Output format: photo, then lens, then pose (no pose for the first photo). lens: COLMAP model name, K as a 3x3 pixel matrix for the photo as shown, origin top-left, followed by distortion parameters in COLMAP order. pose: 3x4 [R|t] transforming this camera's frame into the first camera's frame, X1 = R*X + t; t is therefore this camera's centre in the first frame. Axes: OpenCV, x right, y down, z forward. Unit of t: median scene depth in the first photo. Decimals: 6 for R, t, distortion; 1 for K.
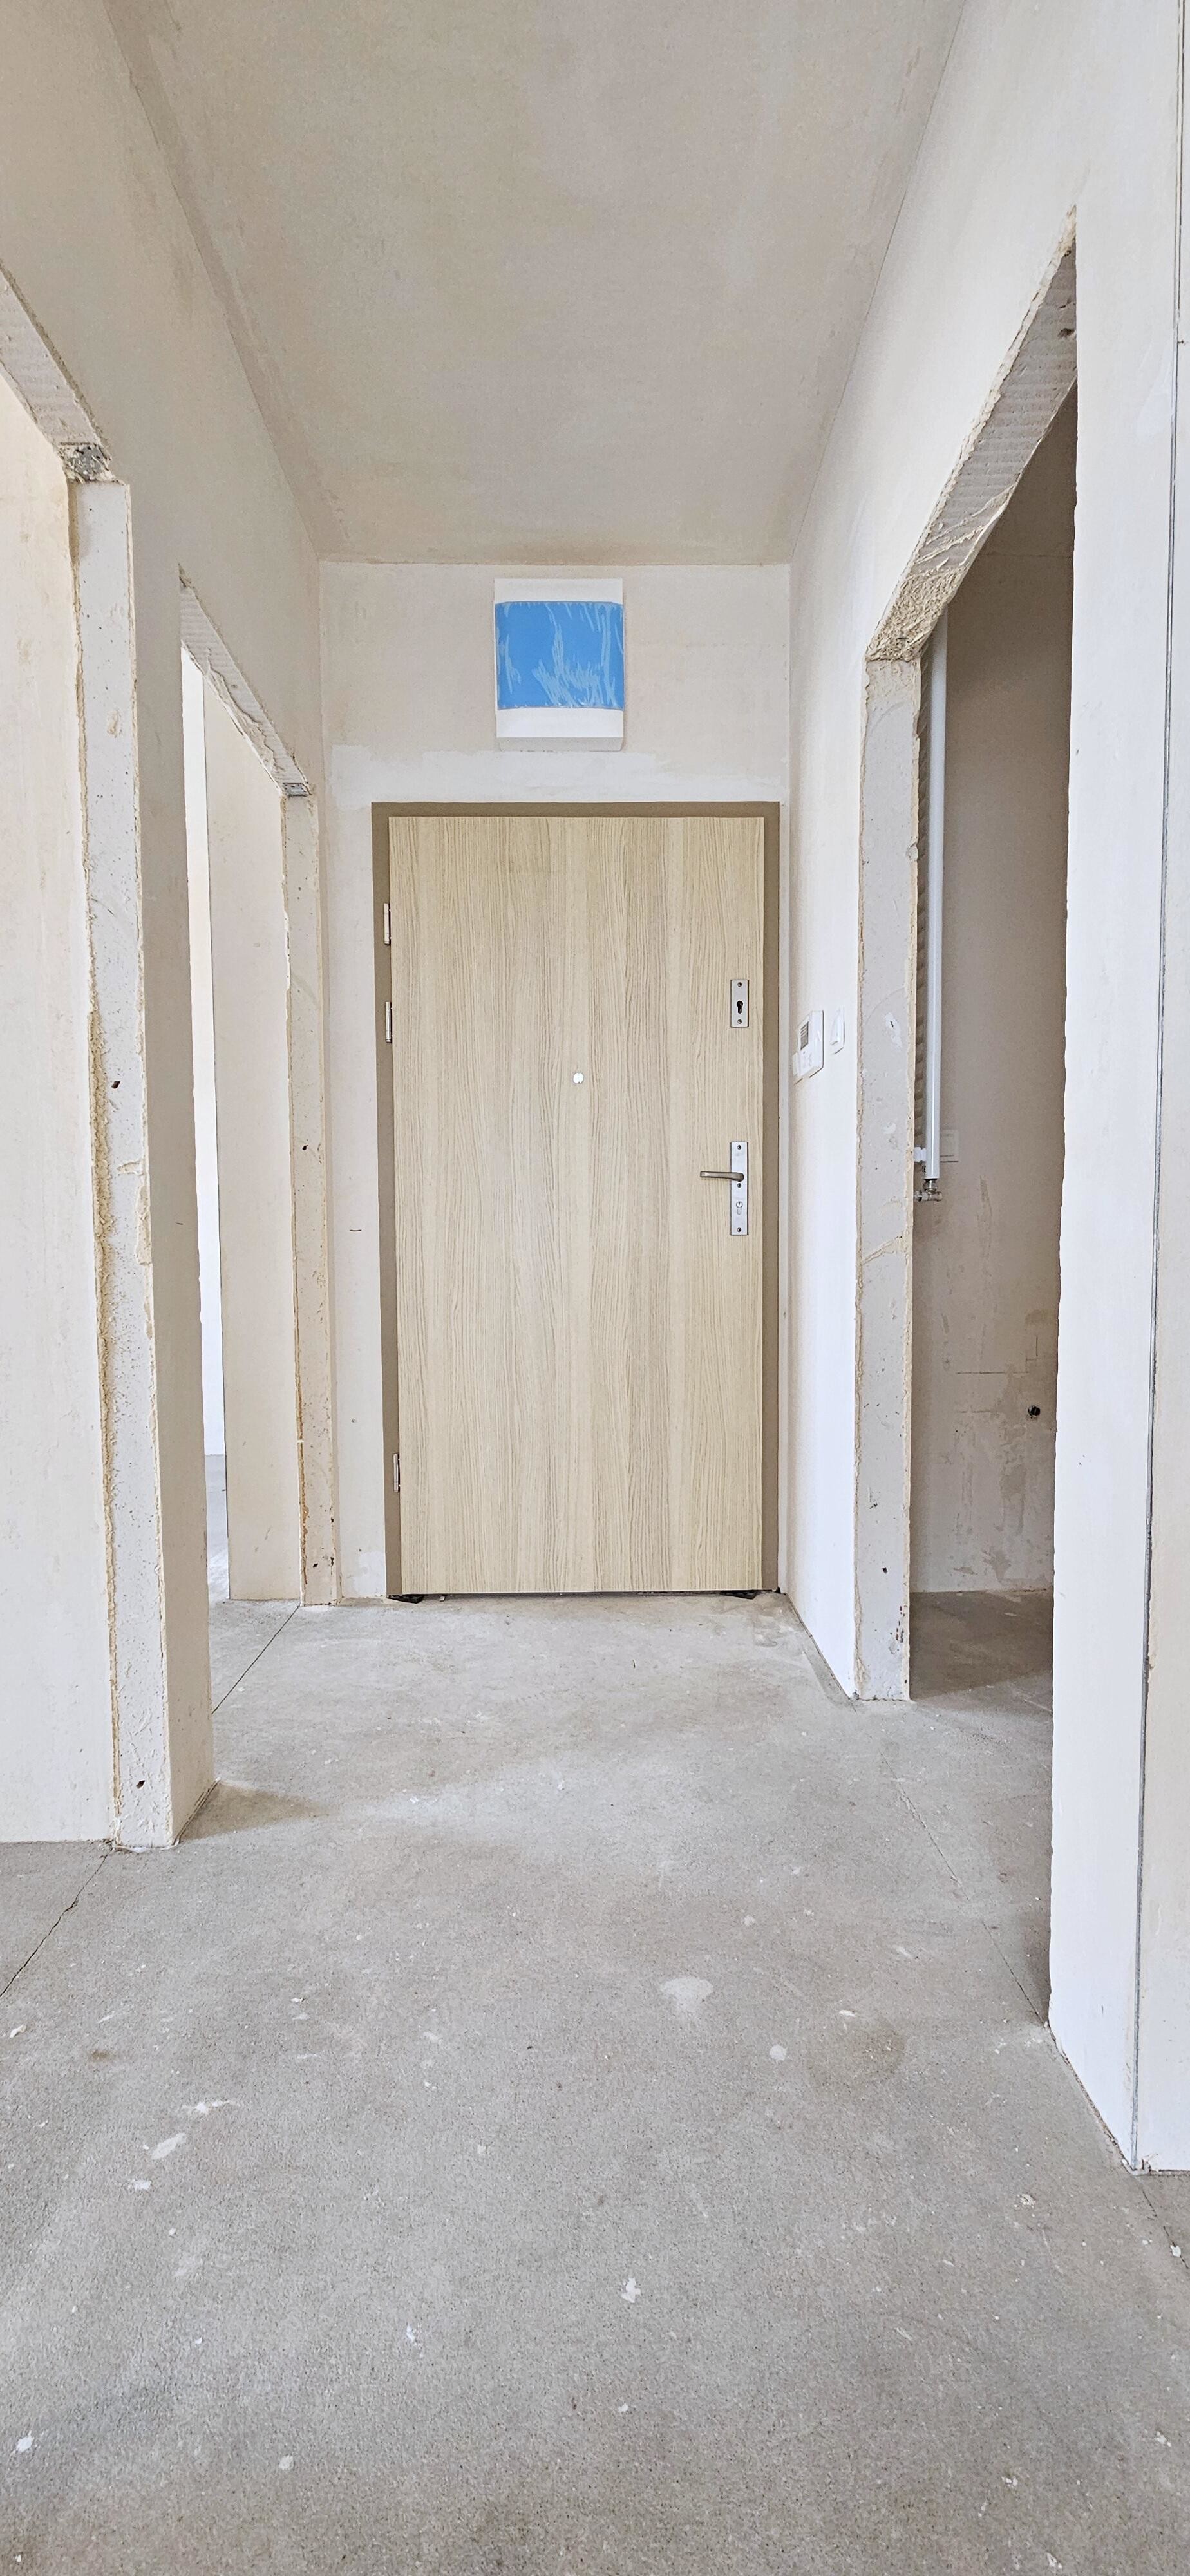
lens RADIAL K [[1043.9, 0, 598.7], [0, 1043.9, 1305.4], [0, 0, 1]] dist [0.000200, 0.000344]
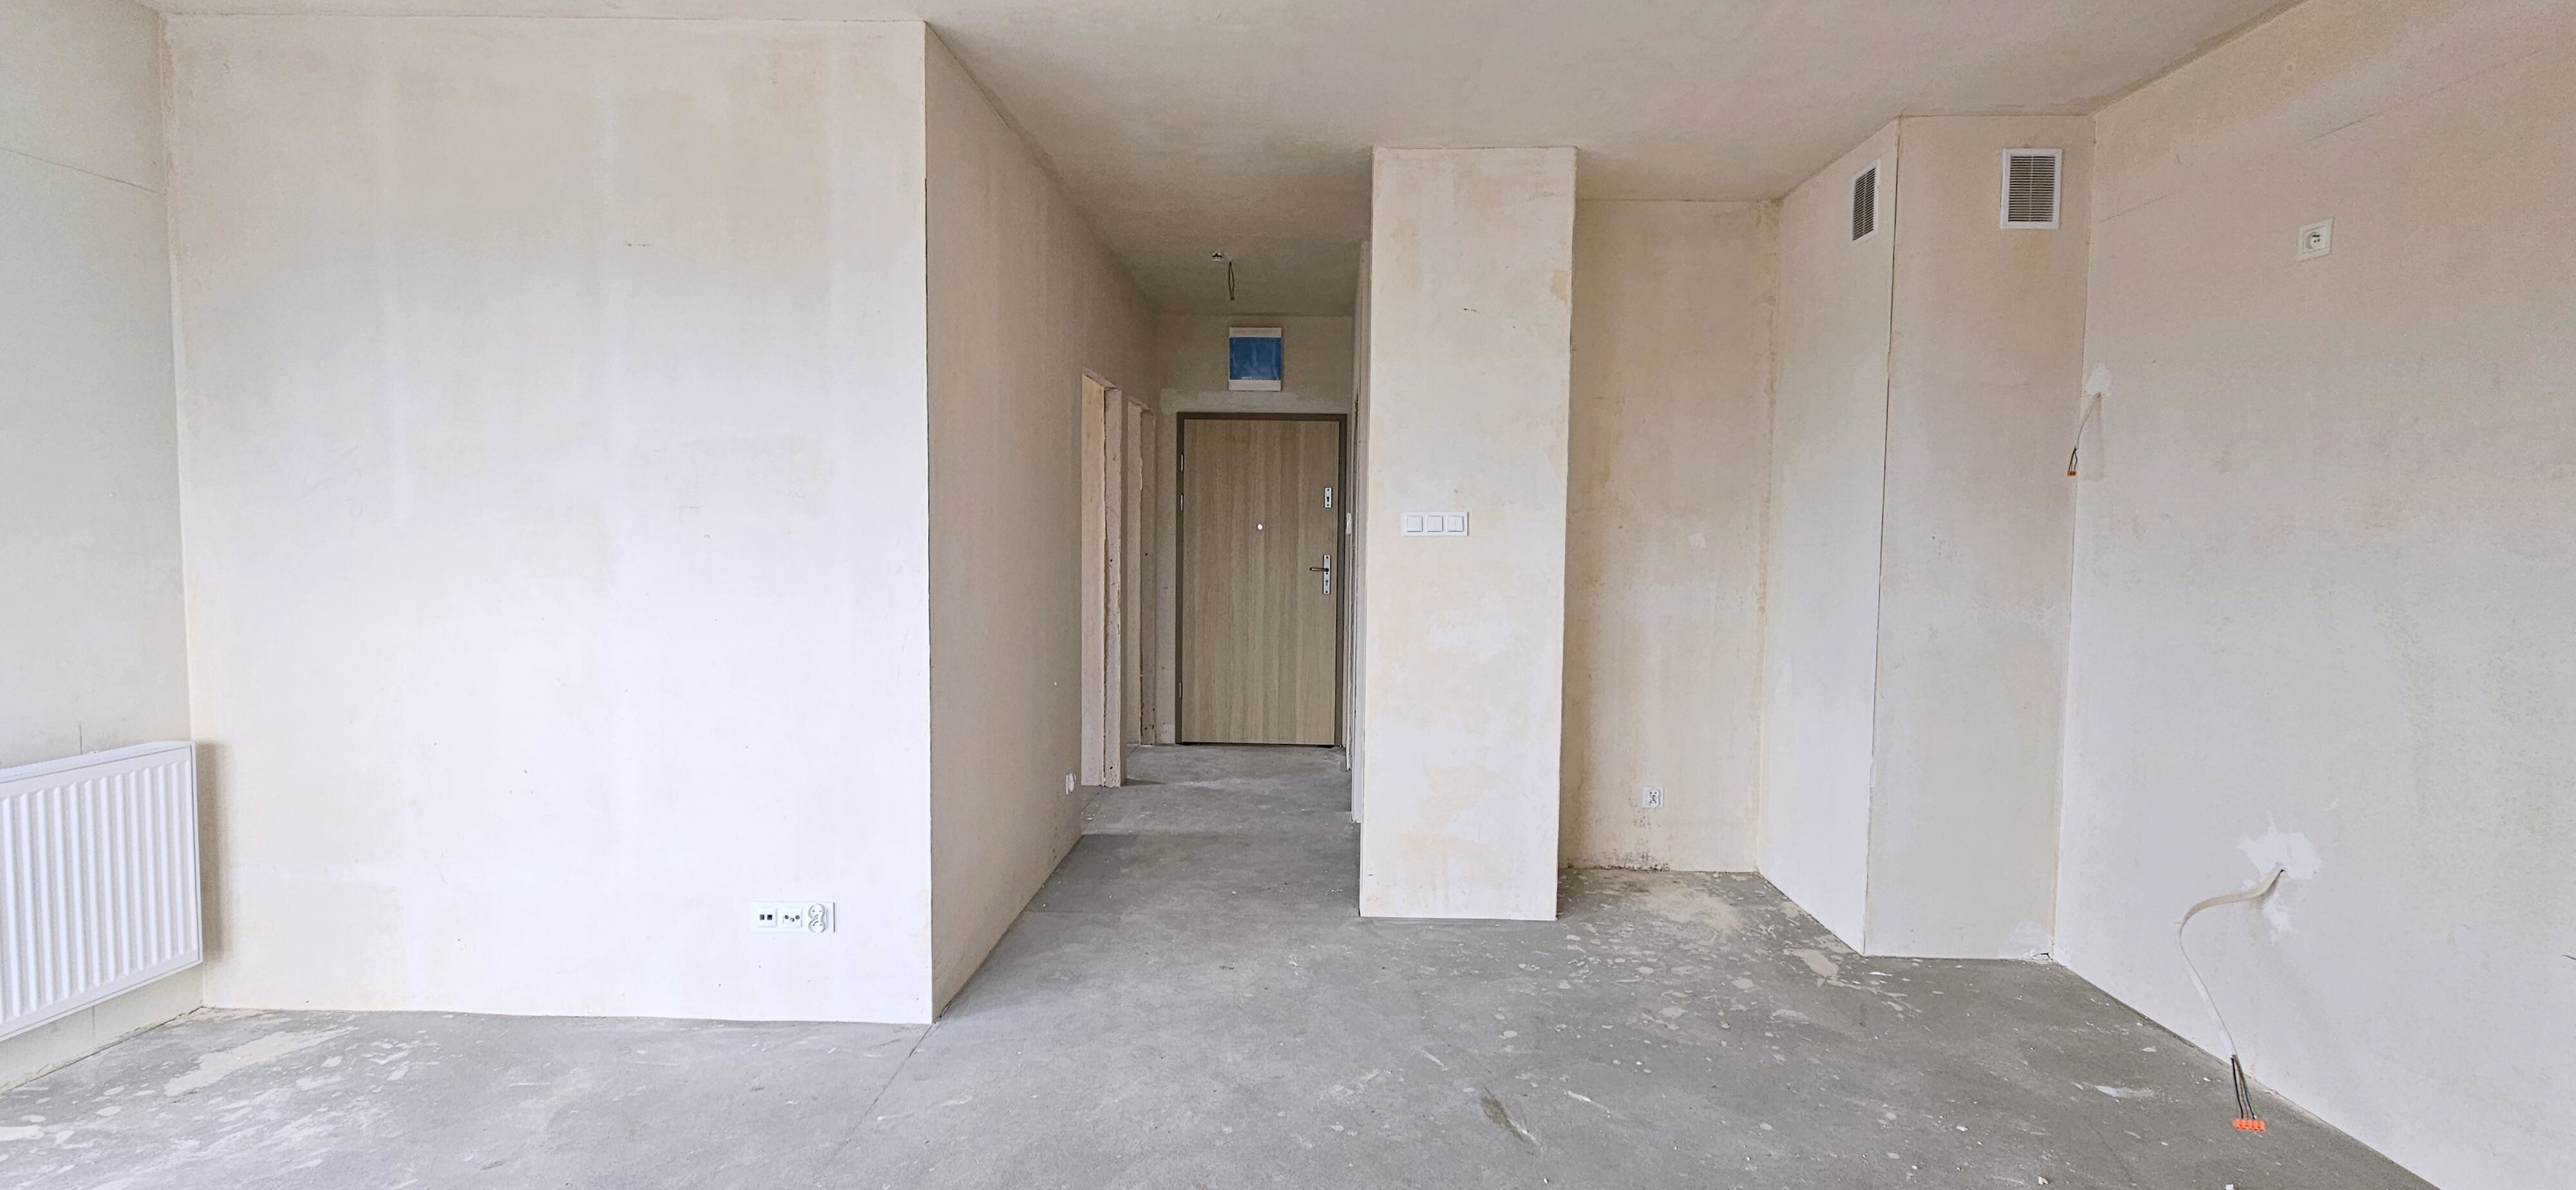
lens RADIAL K [[1076.1, 0, 1305.8], [0, 1076.1, 591.6], [0, 0, 1]] dist [-0.000366, 0.000168]
pose [[0.999108, 0.020617, -0.036858, 0.181259], [-0.020767, 0.999778, -0.003691, -0.063956], [0.036774, 0.004454, 0.999314, -1.478644]]
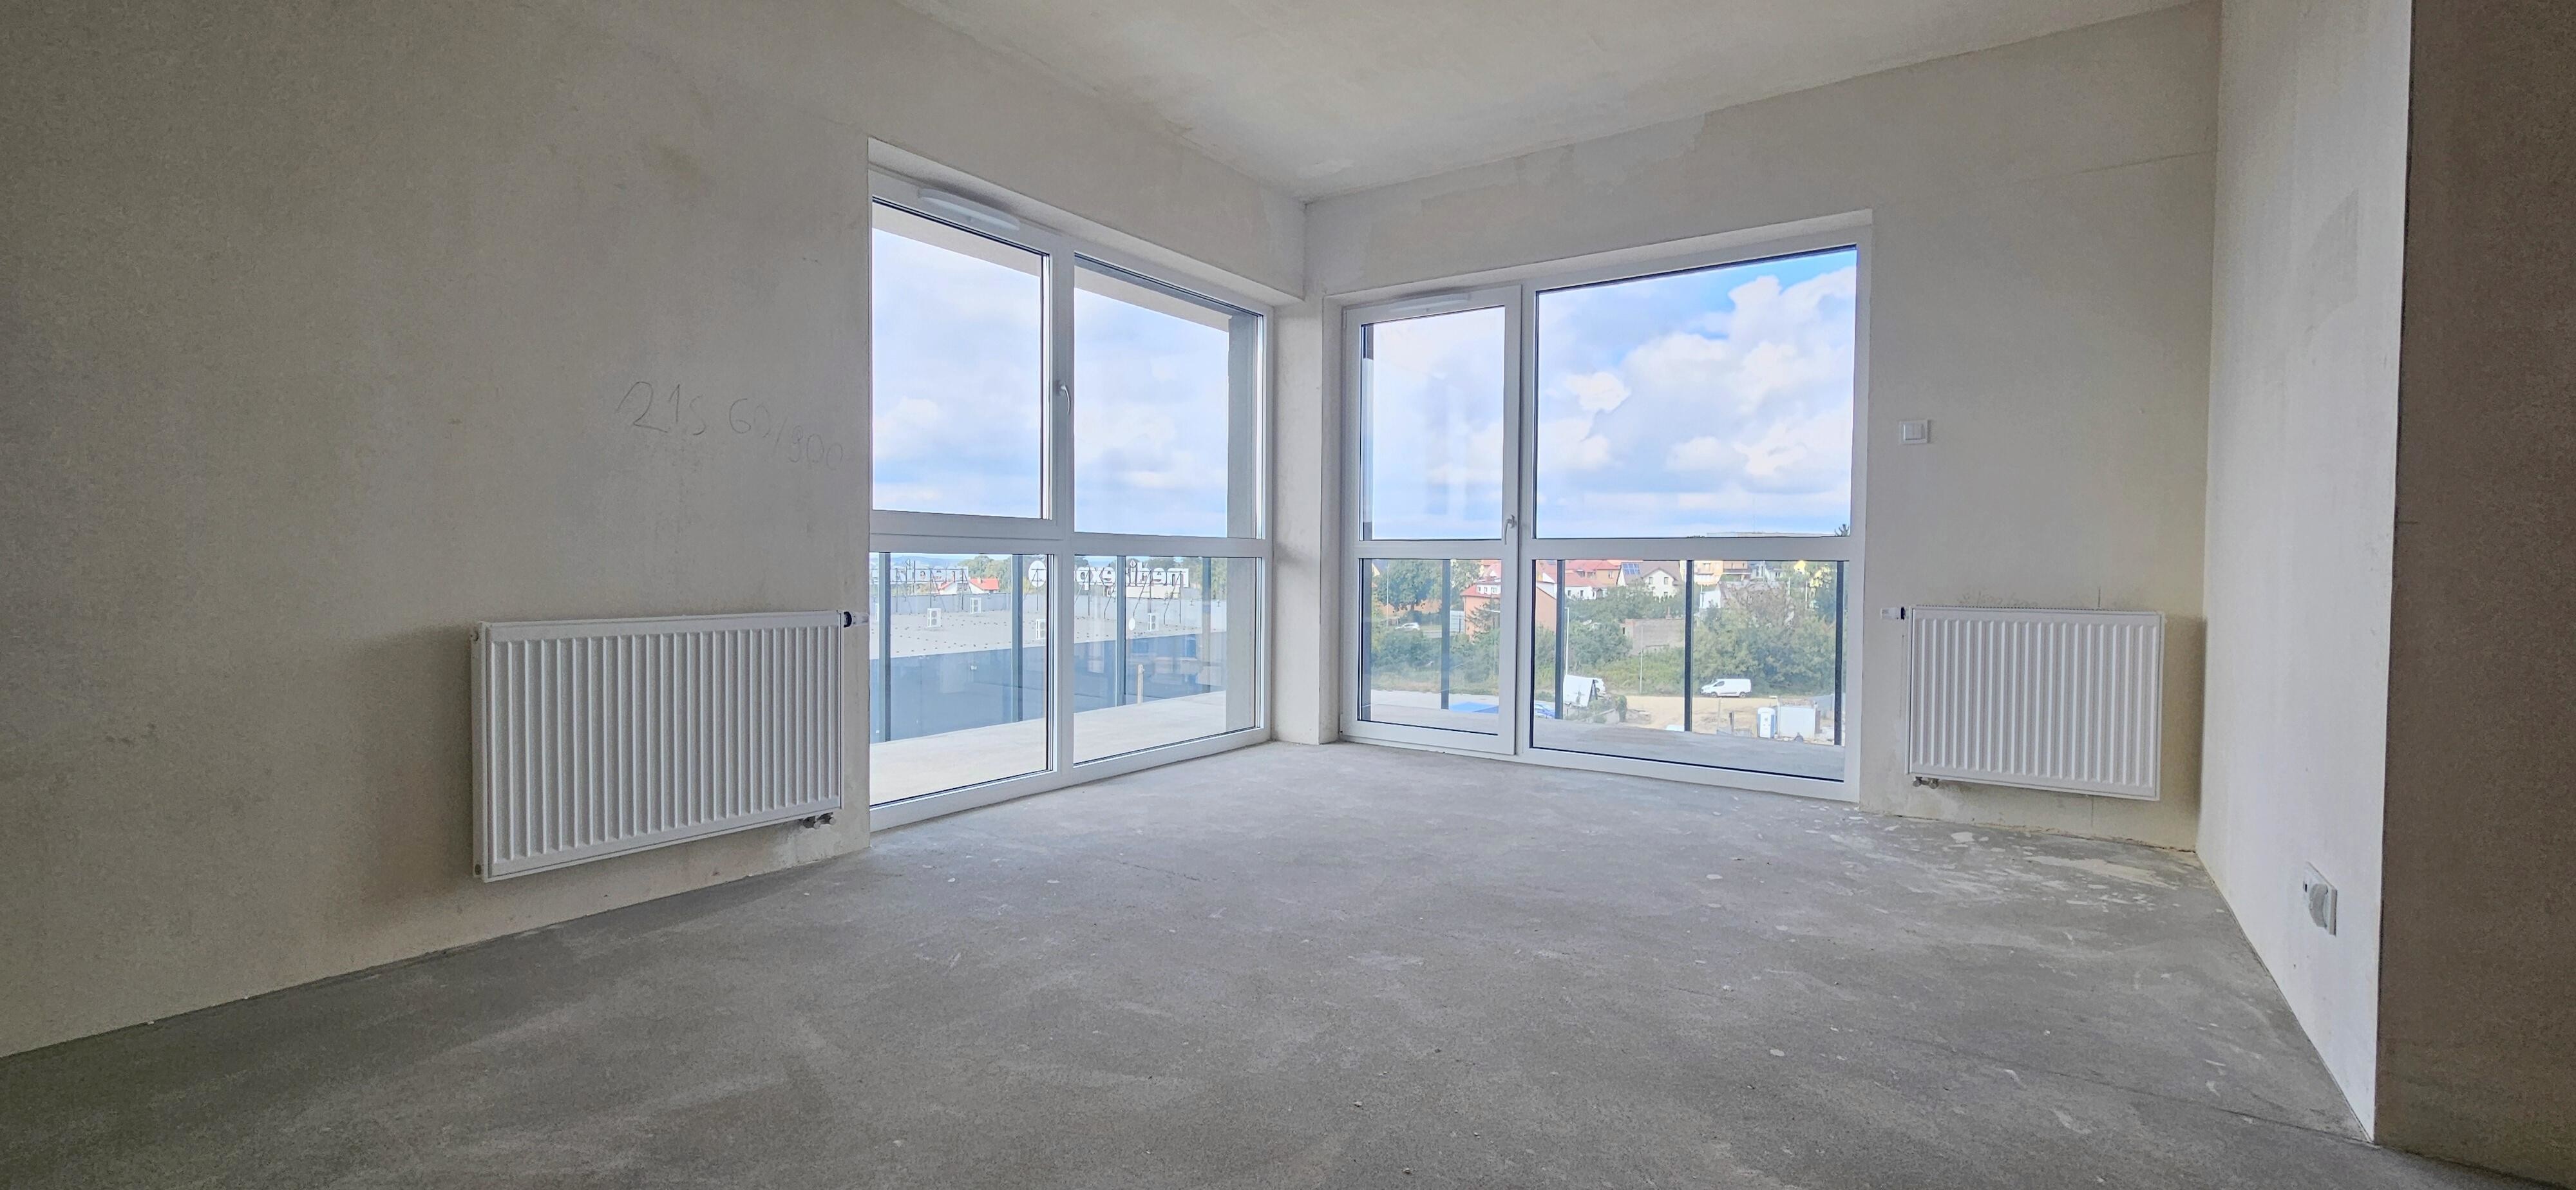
lens RADIAL K [[1054.3, 0, 1296.5], [0, 1054.3, 587.6], [0, 0, 1]] dist [0.000695, 0.000438]
pose [[-0.577603, 0.022155, -0.816017, 0.630825], [-0.052079, 0.996595, 0.063921, 0.045621], [0.814655, 0.079418, -0.574482, -0.598279]]
